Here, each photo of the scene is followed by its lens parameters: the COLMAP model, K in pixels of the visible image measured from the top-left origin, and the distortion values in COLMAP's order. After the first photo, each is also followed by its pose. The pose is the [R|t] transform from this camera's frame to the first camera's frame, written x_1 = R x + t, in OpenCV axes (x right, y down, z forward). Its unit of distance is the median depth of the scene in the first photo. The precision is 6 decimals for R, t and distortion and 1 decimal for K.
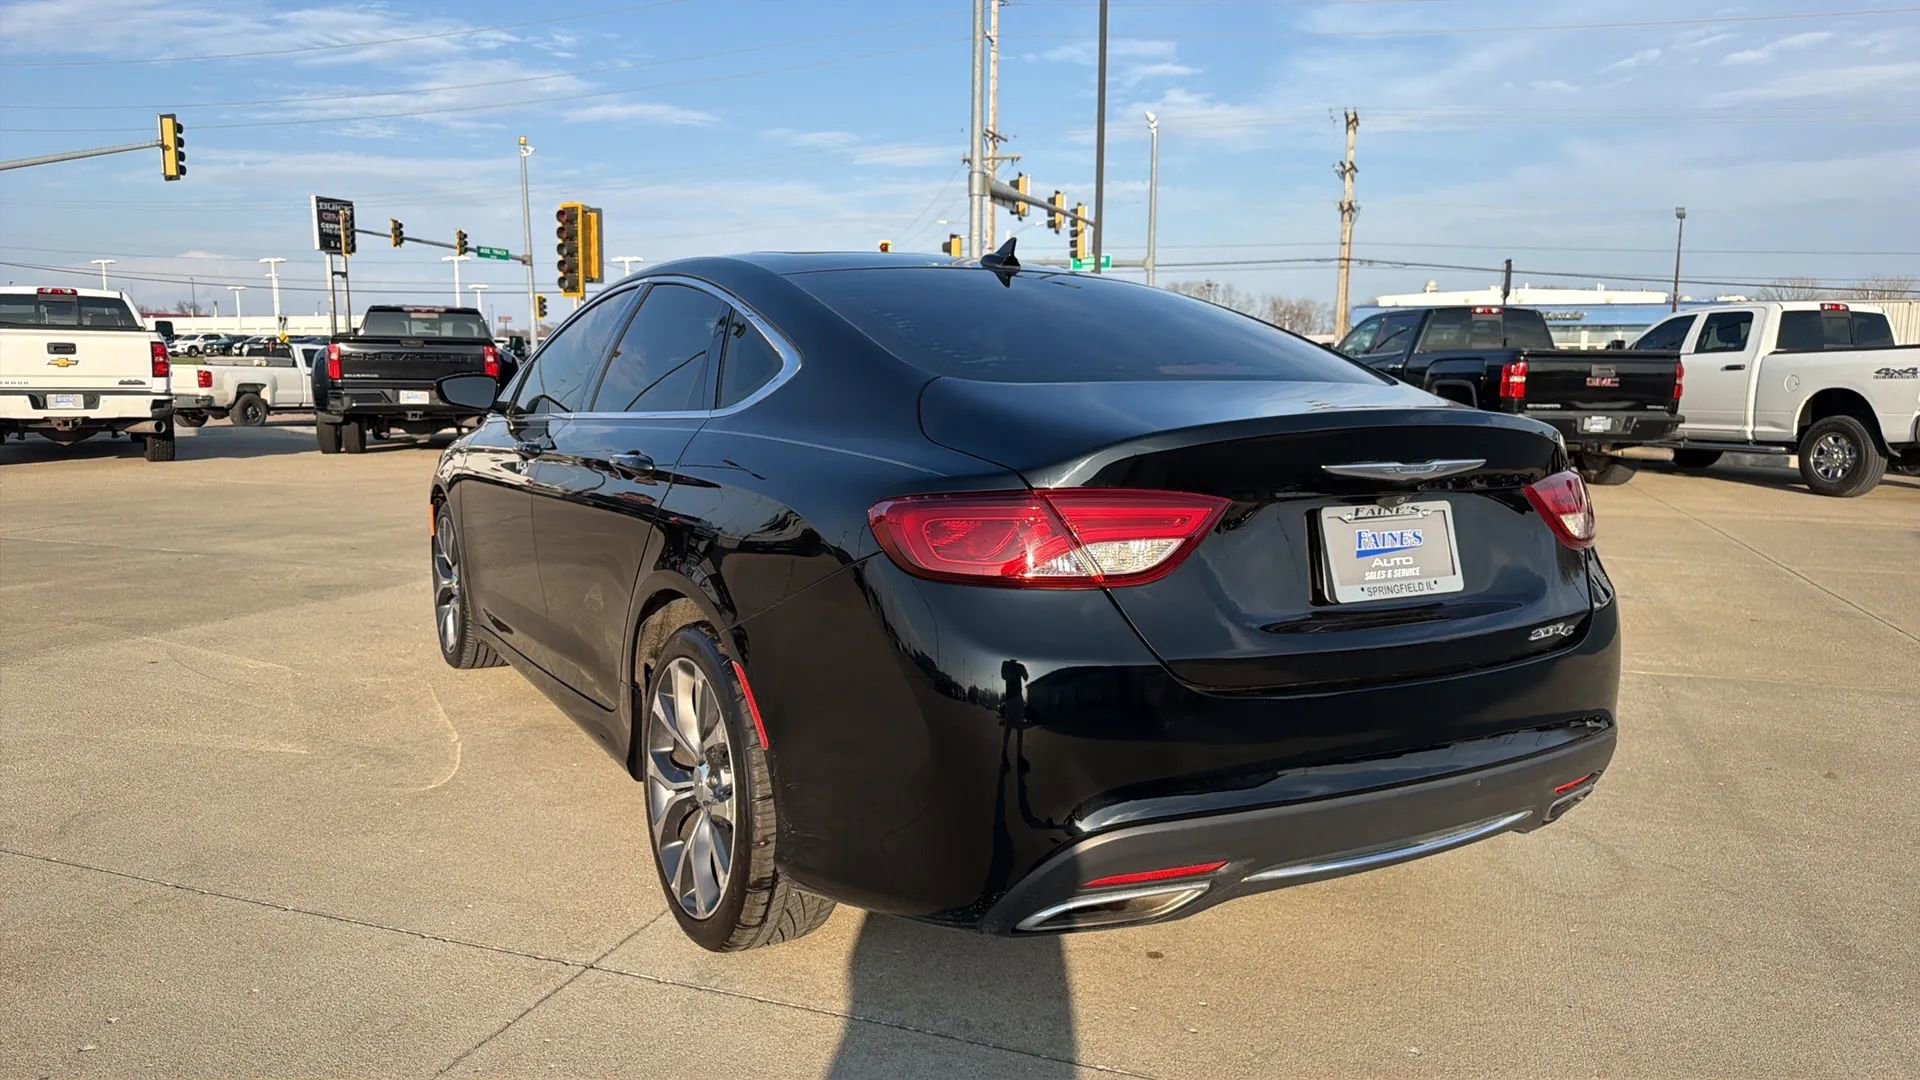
lens RADIAL K [[1297.0, 0, 924.7], [0, 1297.0, 556.3], [0, 0, 1]] dist [0.045616, -0.054271]
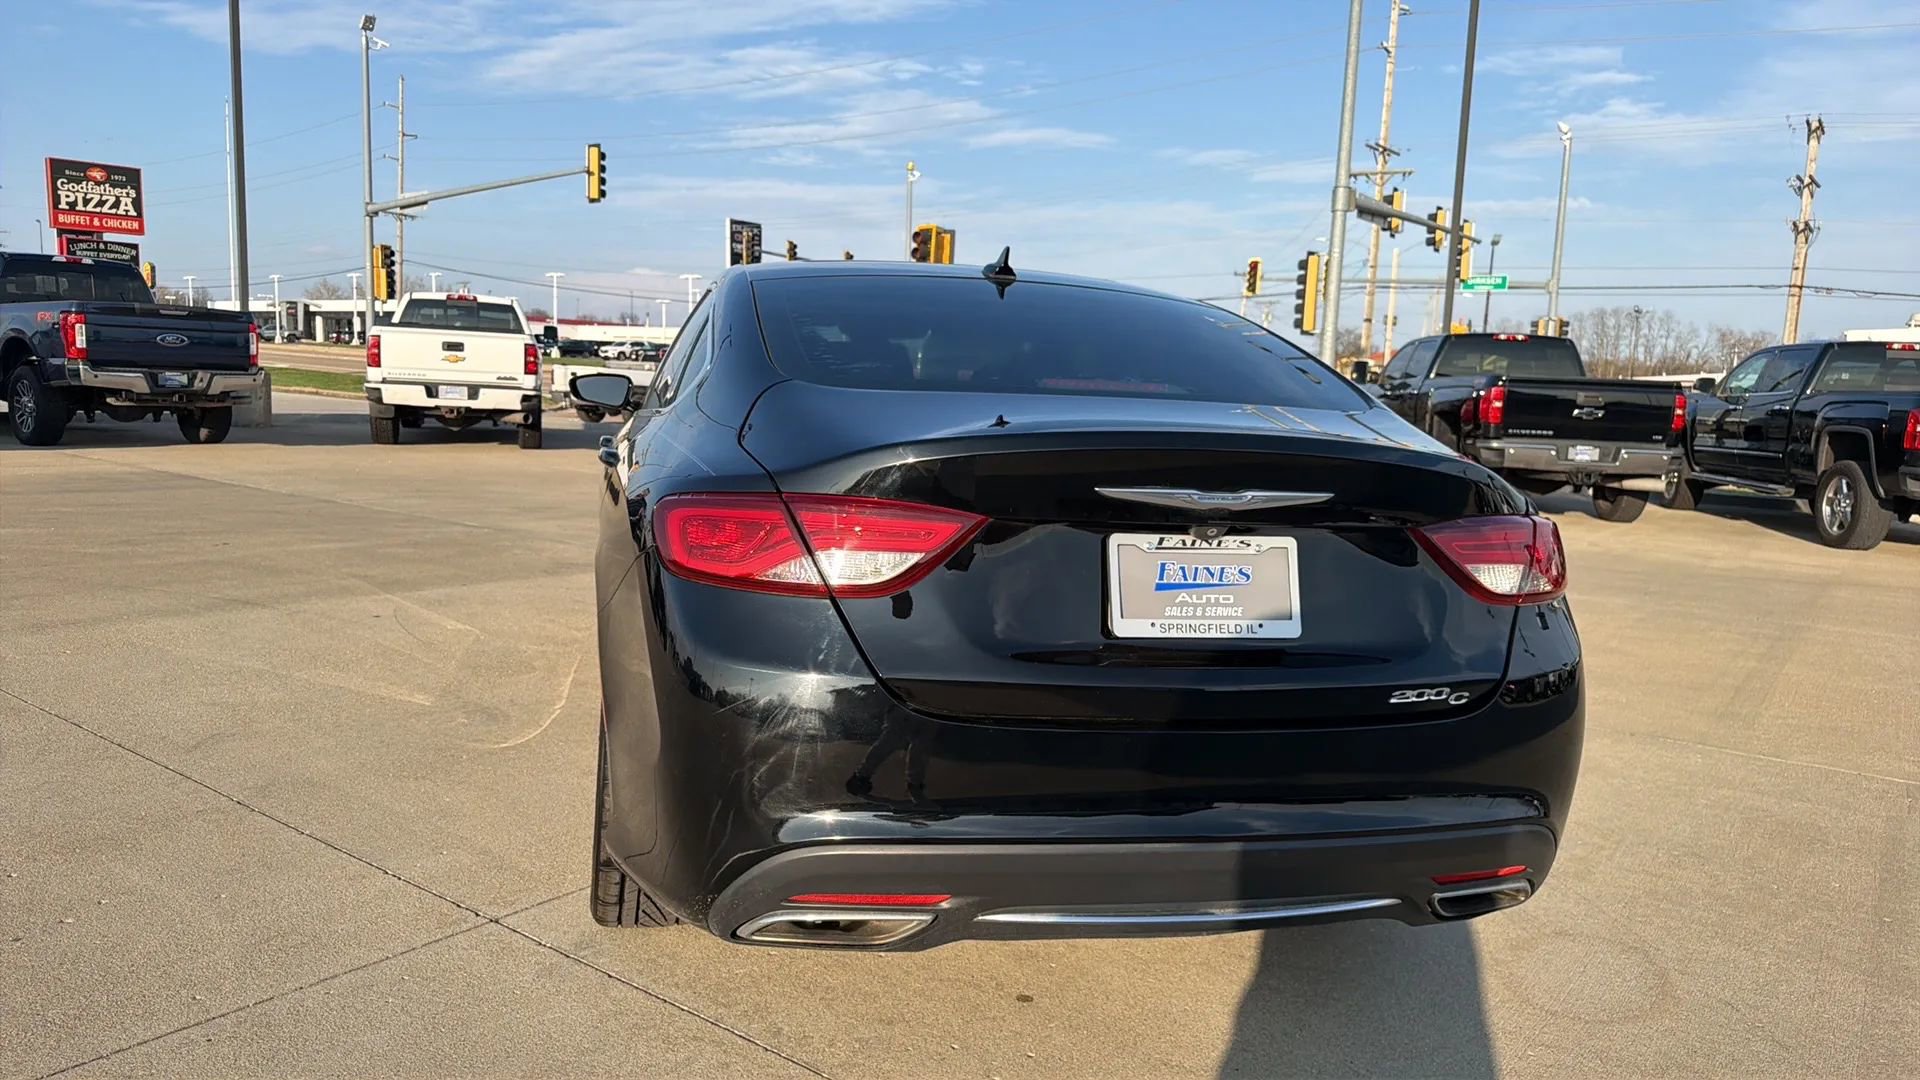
lens RADIAL K [[1297.0, 0, 921.4], [0, 1297.0, 553.1], [0, 0, 1]] dist [0.045616, -0.054271]
pose [[0.958378, 0.070831, -0.276578, 0.067269], [-0.075447, 0.997131, -0.006069, -0.001152], [0.275355, 0.026684, 0.960972, 0.011382]]
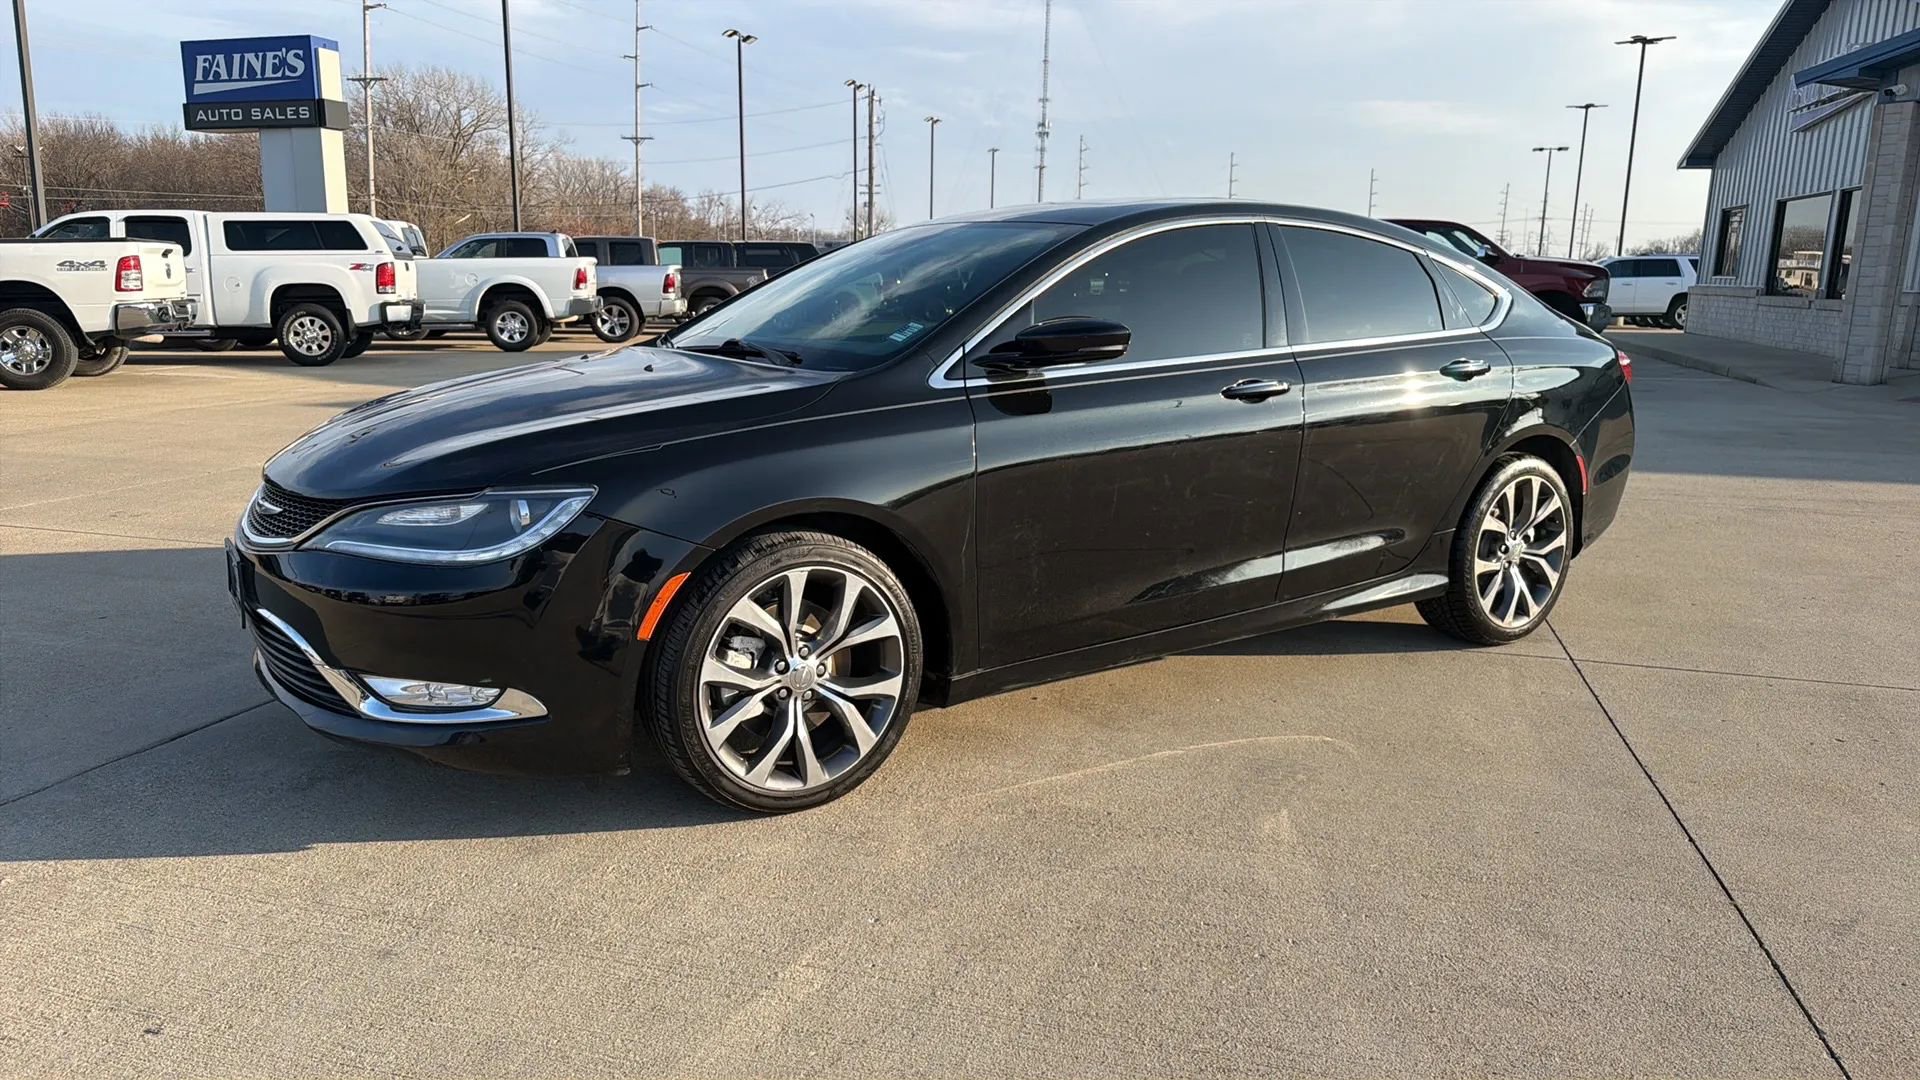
lens RADIAL K [[1297.0, 0, 959.7], [0, 1297.0, 538.8], [0, 0, 1]] dist [0.045616, -0.054271]
pose [[-0.082111, -0.208720, 0.974522, -0.355514], [0.130197, 0.967198, 0.218121, -0.061177], [-0.988082, 0.144790, -0.052243, 0.366846]]
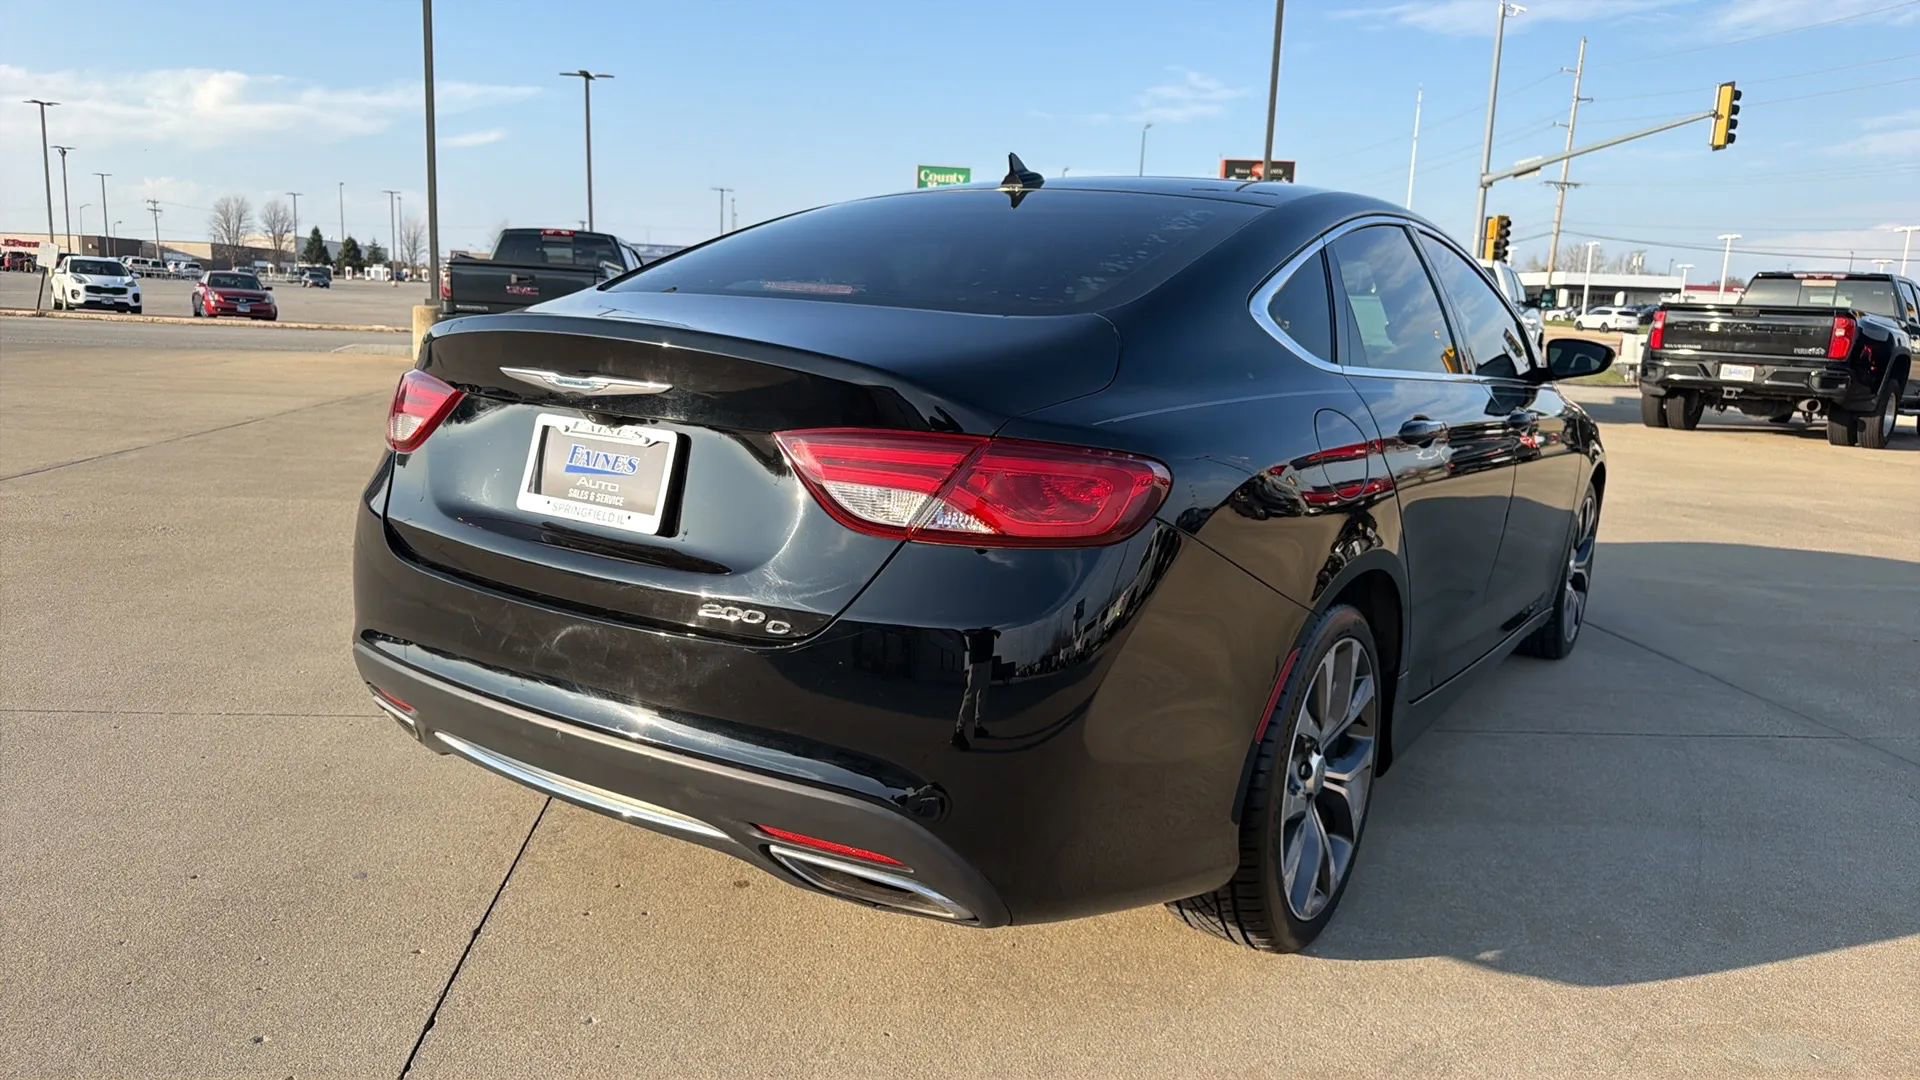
lens RADIAL K [[1297.0, 0, 944.3], [0, 1297.0, 558.0], [0, 0, 1]] dist [0.045616, -0.054271]
pose [[0.444991, 0.182188, -0.876807, 0.207921], [-0.166141, 0.978886, 0.119080, -0.015472], [0.879989, 0.092684, 0.465864, 0.127036]]
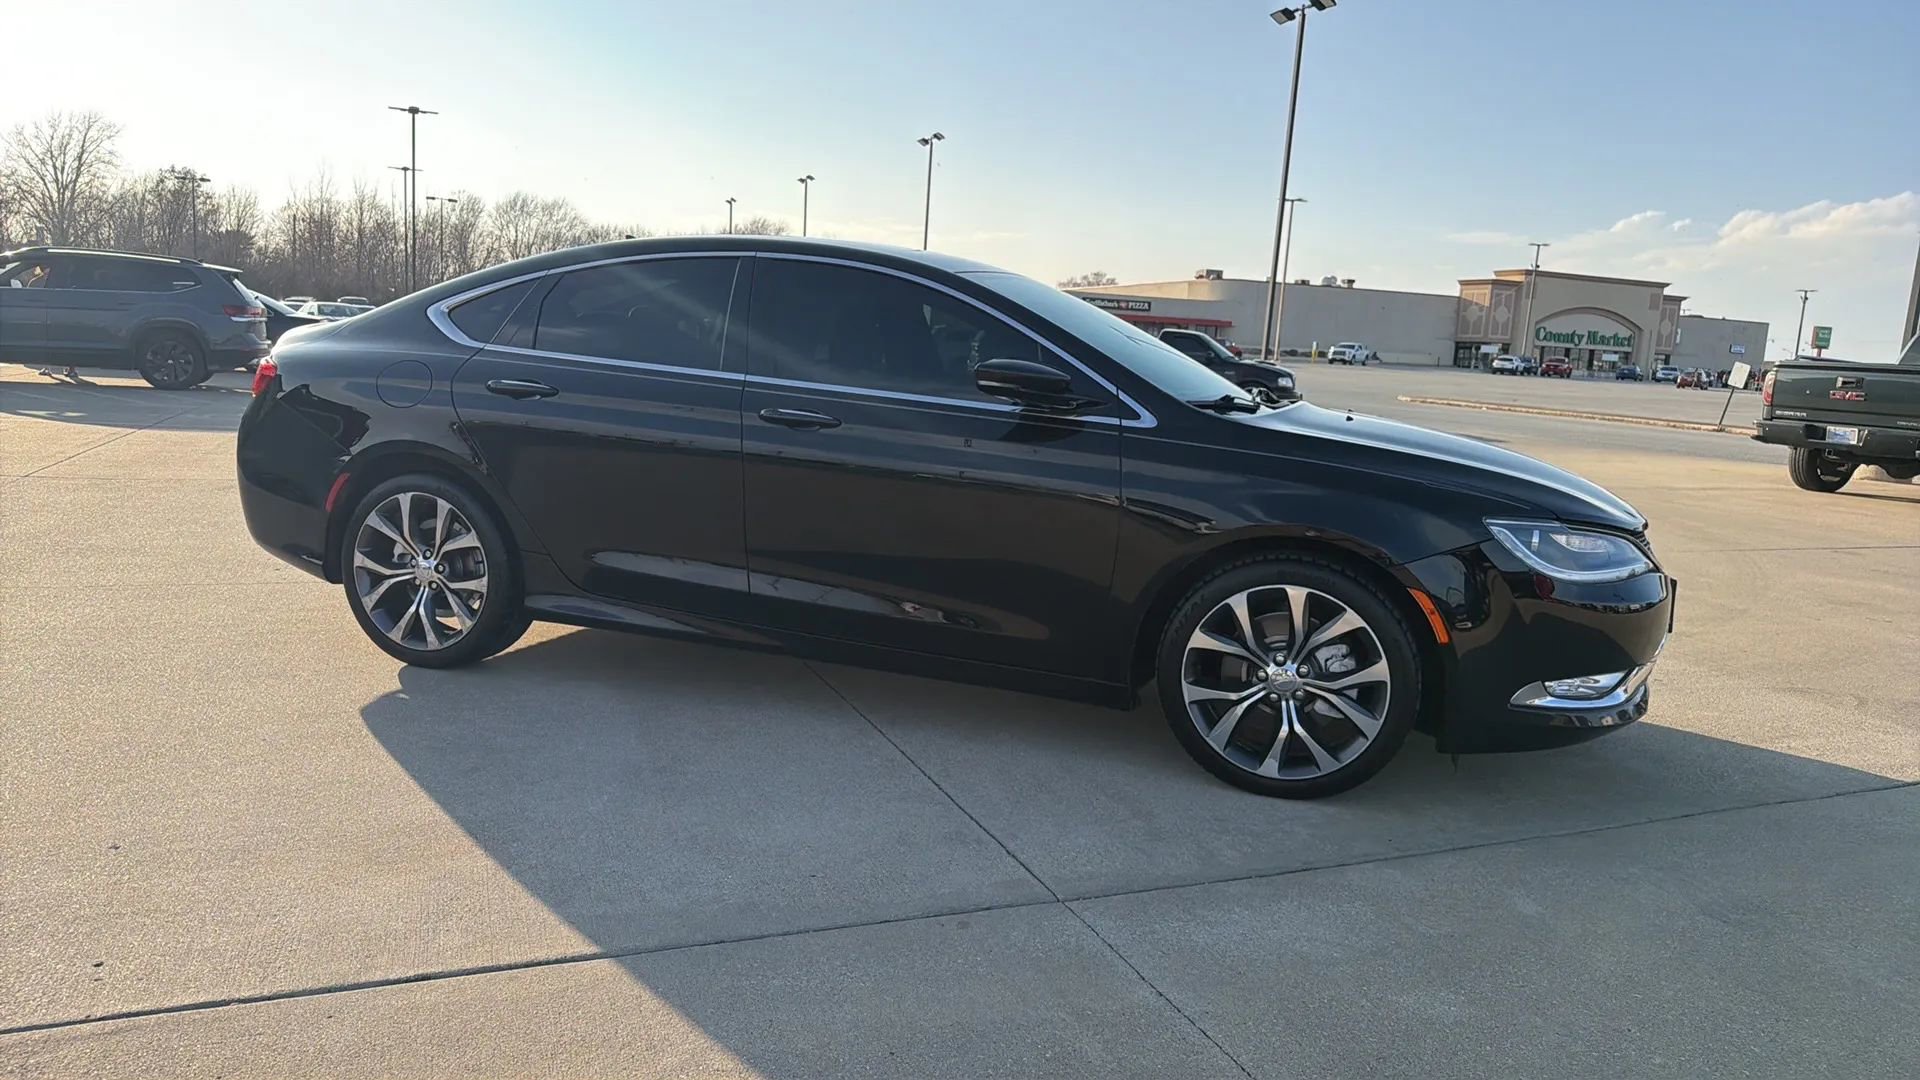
lens RADIAL K [[1313.7, 0, 945.5], [0, 1313.7, 546.5], [0, 0, 1]] dist [0.043827, -0.043255]
pose [[-0.730906, 0.058015, -0.680008, 0.203881], [-0.156458, 0.955601, 0.249697, -0.079147], [0.664302, 0.288898, -0.689377, 0.563216]]
